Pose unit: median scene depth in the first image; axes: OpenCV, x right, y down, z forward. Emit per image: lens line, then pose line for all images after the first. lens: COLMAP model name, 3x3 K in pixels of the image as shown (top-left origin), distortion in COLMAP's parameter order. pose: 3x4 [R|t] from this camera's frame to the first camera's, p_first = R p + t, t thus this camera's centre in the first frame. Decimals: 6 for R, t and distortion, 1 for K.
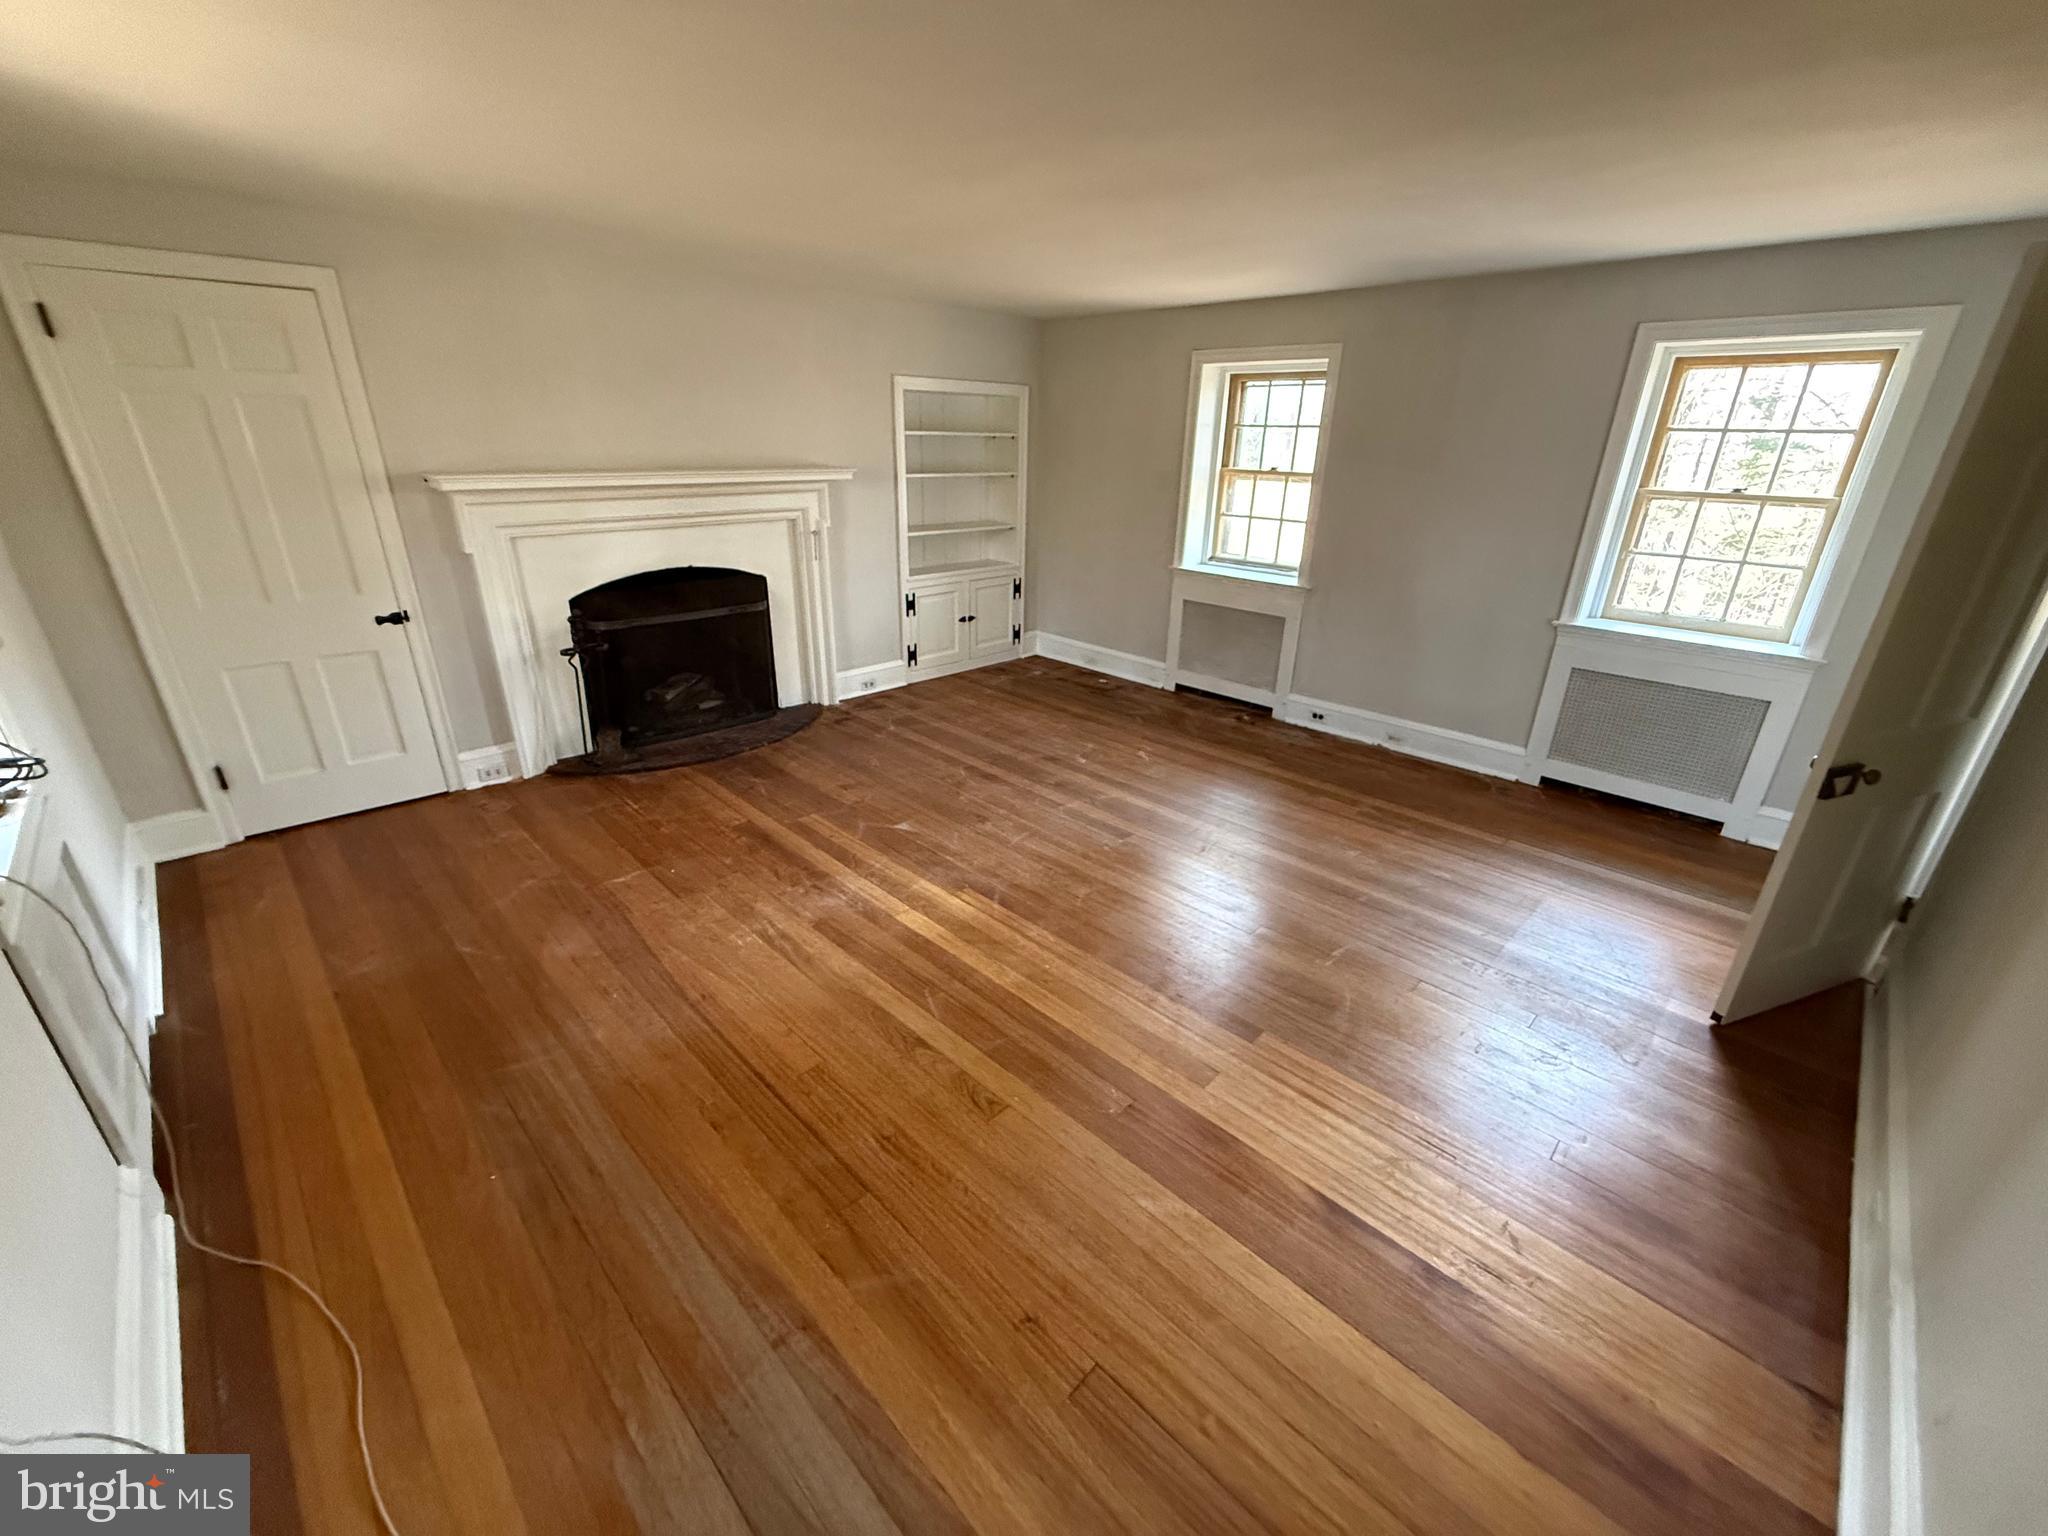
lens RADIAL K [[810.4, 0, 1025.0], [0, 810.4, 772.3], [0, 0, 1]] dist [0.003222, -0.000182]
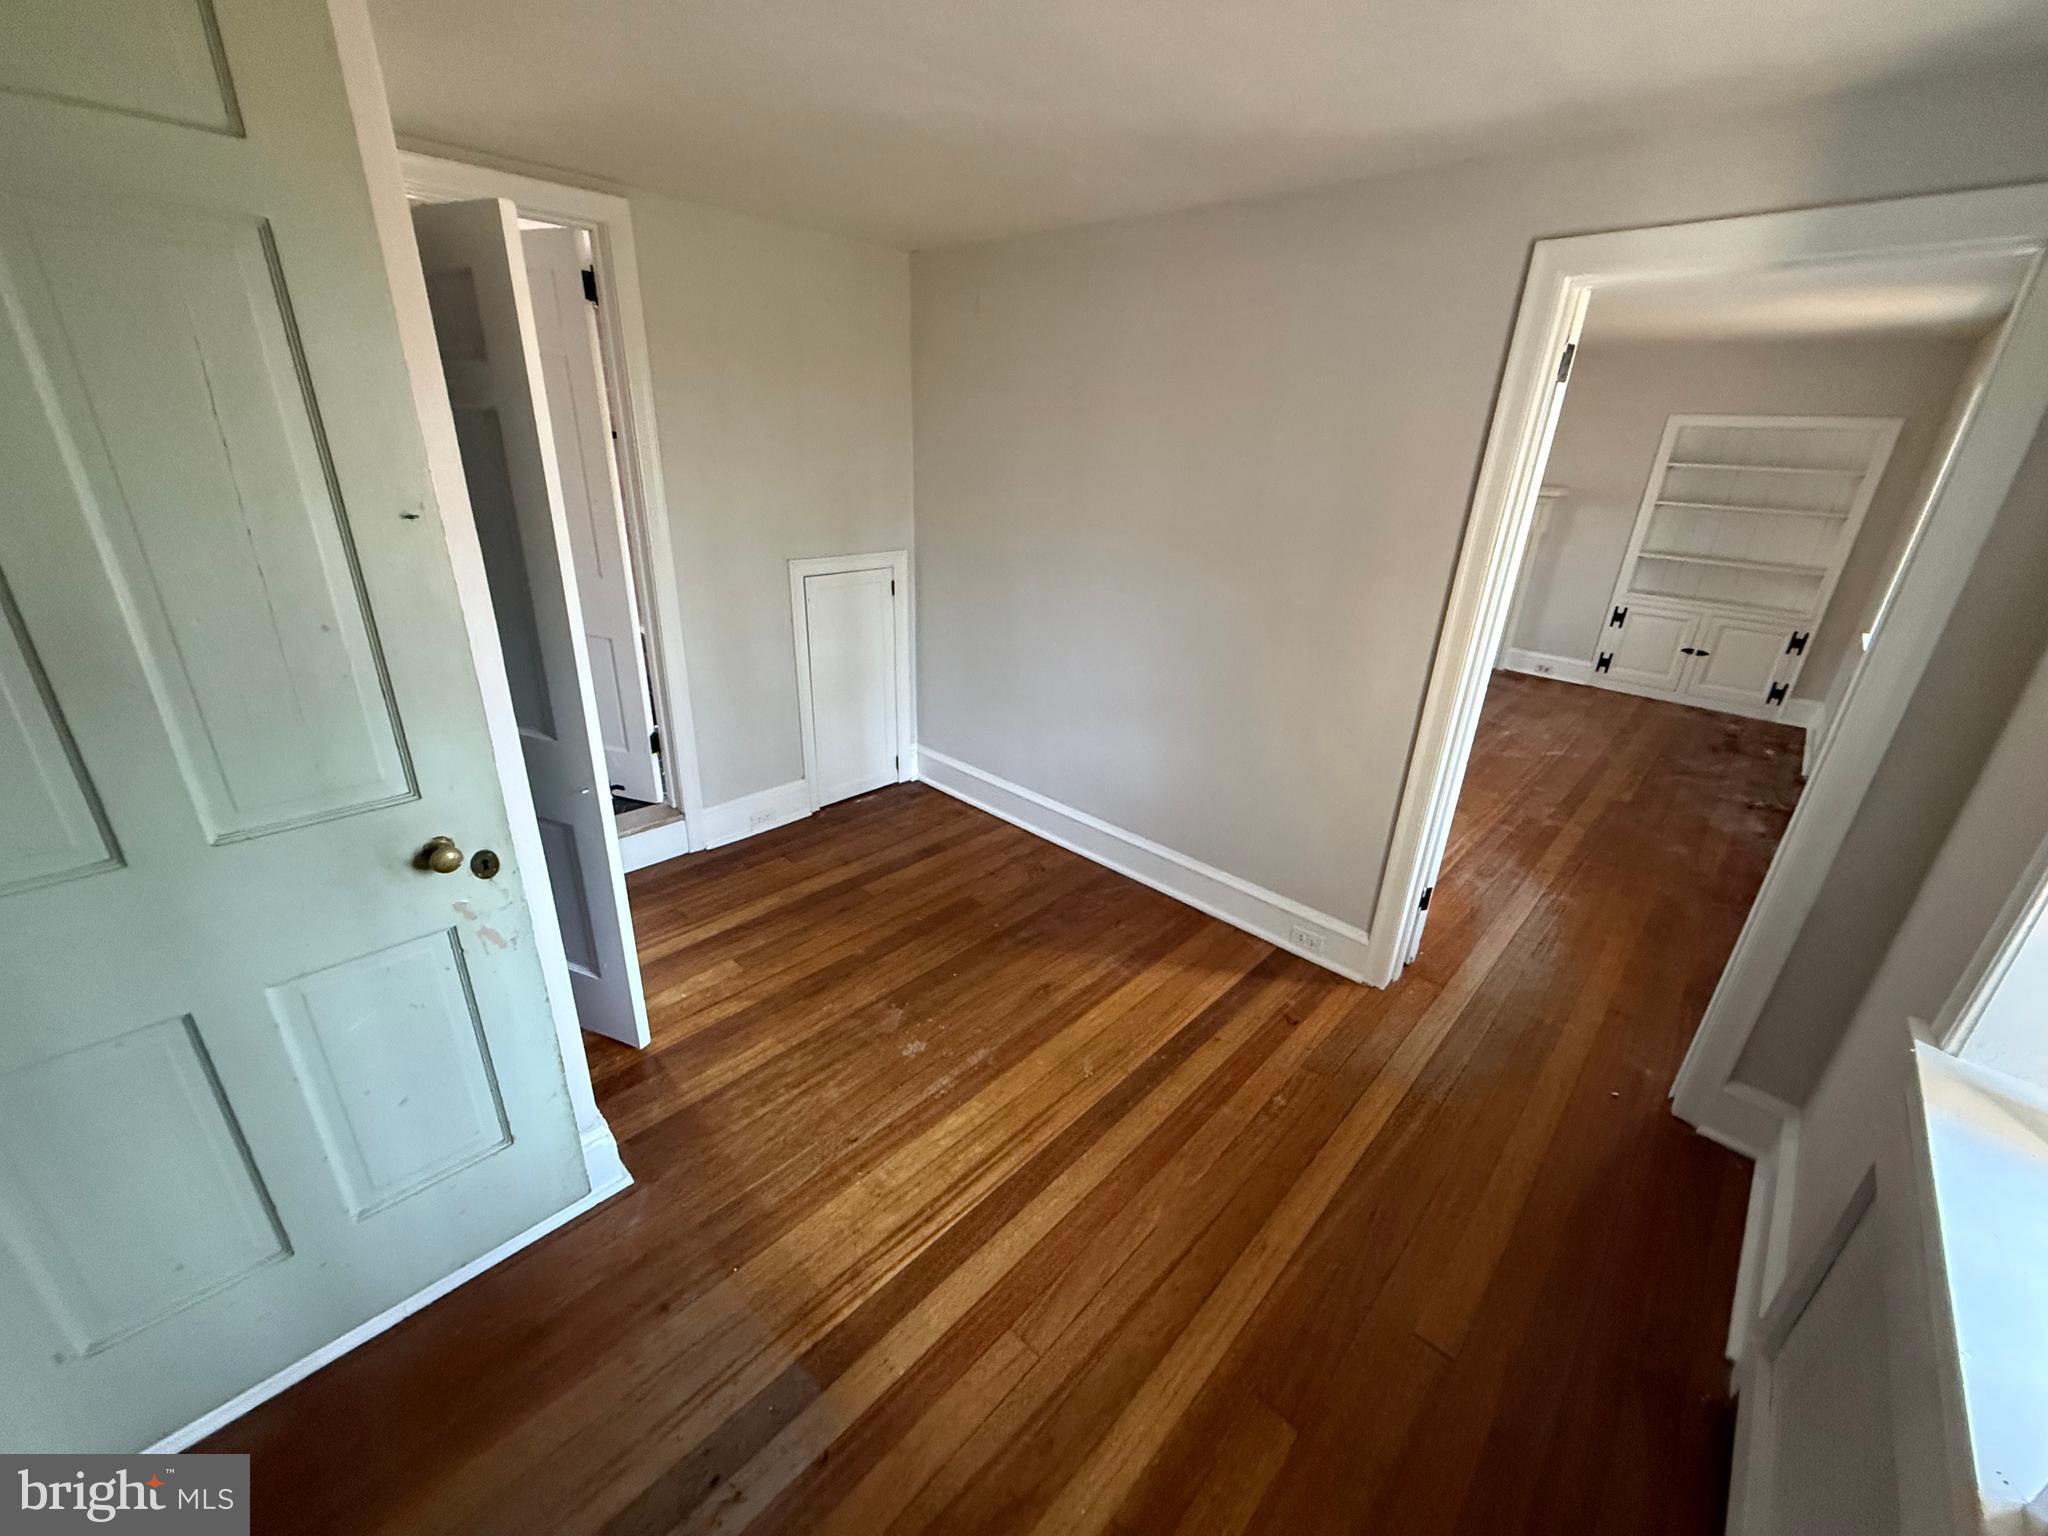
lens RADIAL K [[810.4, 0, 1022.1], [0, 810.4, 773.4], [0, 0, 1]] dist [0.003222, -0.000182]
pose [[0.014932, 0.366886, -0.930146, 0.960060], [-0.422103, 0.845608, 0.326765, -0.043415], [0.906425, 0.387738, 0.167490, 0.152764]]
